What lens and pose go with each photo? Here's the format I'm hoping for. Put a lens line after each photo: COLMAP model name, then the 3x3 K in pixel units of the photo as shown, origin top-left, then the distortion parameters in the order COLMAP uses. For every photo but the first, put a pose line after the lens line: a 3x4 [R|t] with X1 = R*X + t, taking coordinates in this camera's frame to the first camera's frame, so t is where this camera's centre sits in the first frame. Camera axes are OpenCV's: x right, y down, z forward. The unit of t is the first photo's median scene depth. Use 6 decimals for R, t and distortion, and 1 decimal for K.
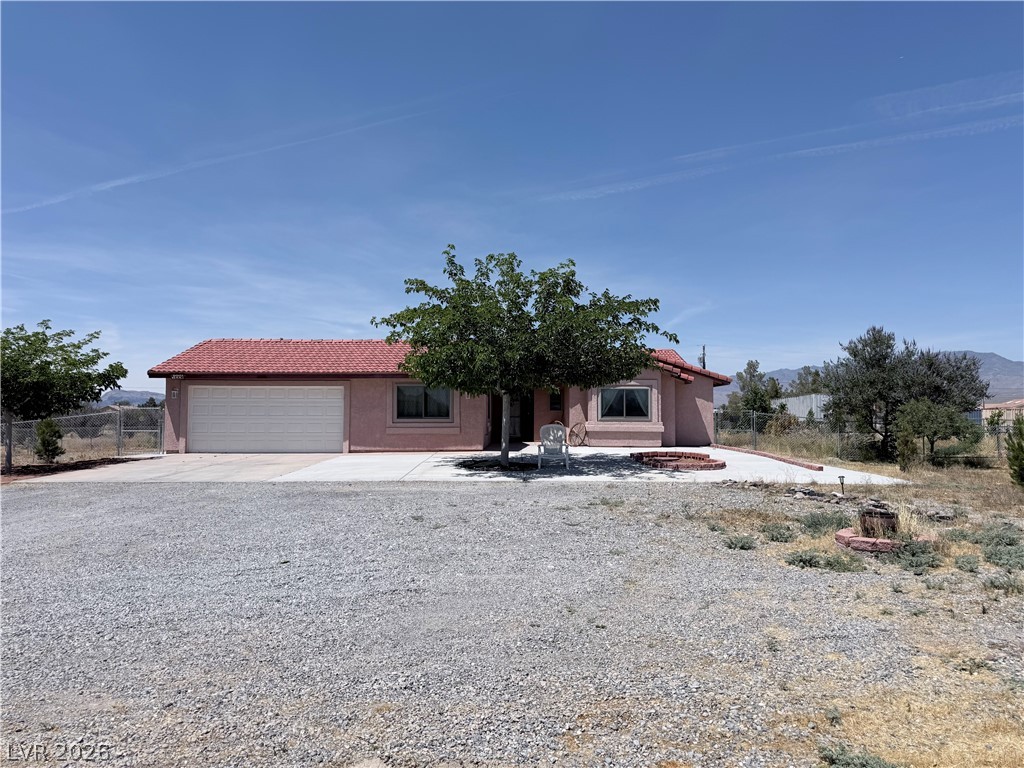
lens RADIAL K [[723.9, 0, 509.5], [0, 723.9, 381.4], [0, 0, 1]] dist [0.090729, -0.122941]
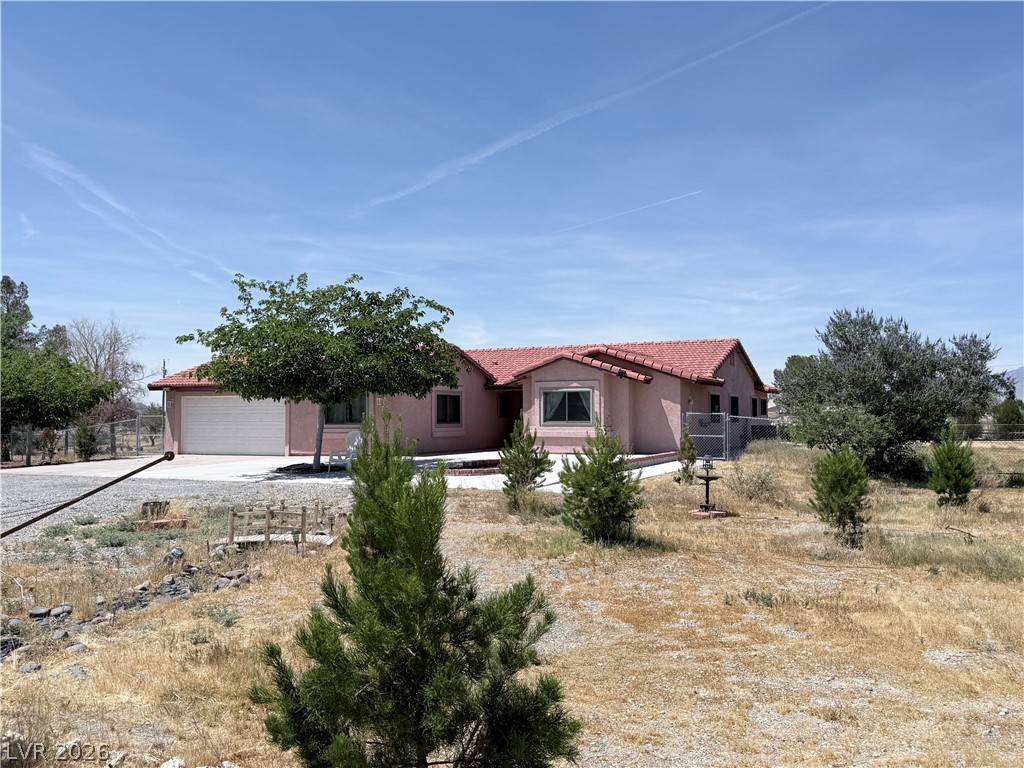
lens RADIAL K [[908.6, 0, 512.0], [0, 908.6, 384.0], [0, 0, 1]] dist [0.006154, 0.003176]
pose [[0.901661, -0.021746, -0.431897, 0.854366], [0.027856, 0.999581, 0.007825, -0.013471], [0.431546, -0.019086, 0.901889, -0.097488]]
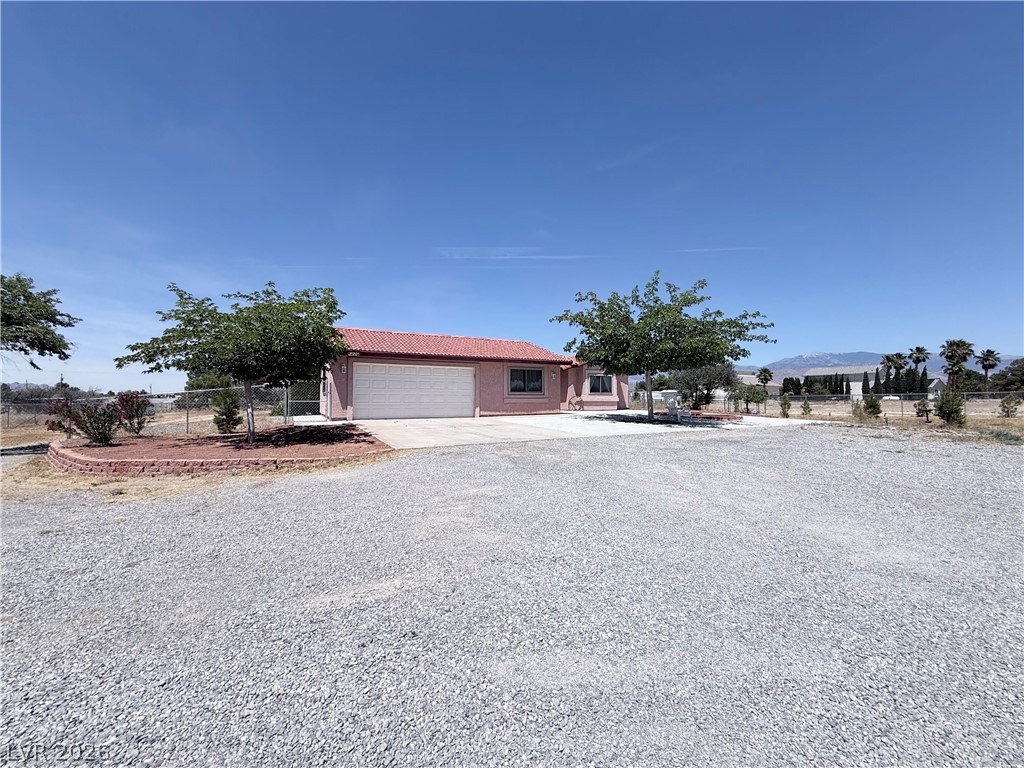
lens RADIAL K [[411.3, 0, 512.0], [0, 411.3, 384.0], [0, 0, 1]] dist [0.000212, -0.000102]
pose [[0.871087, 0.015459, 0.490885, -0.697466], [-0.021437, 0.999749, 0.006557, 0.039755], [-0.490660, -0.016235, 0.871200, 0.394823]]
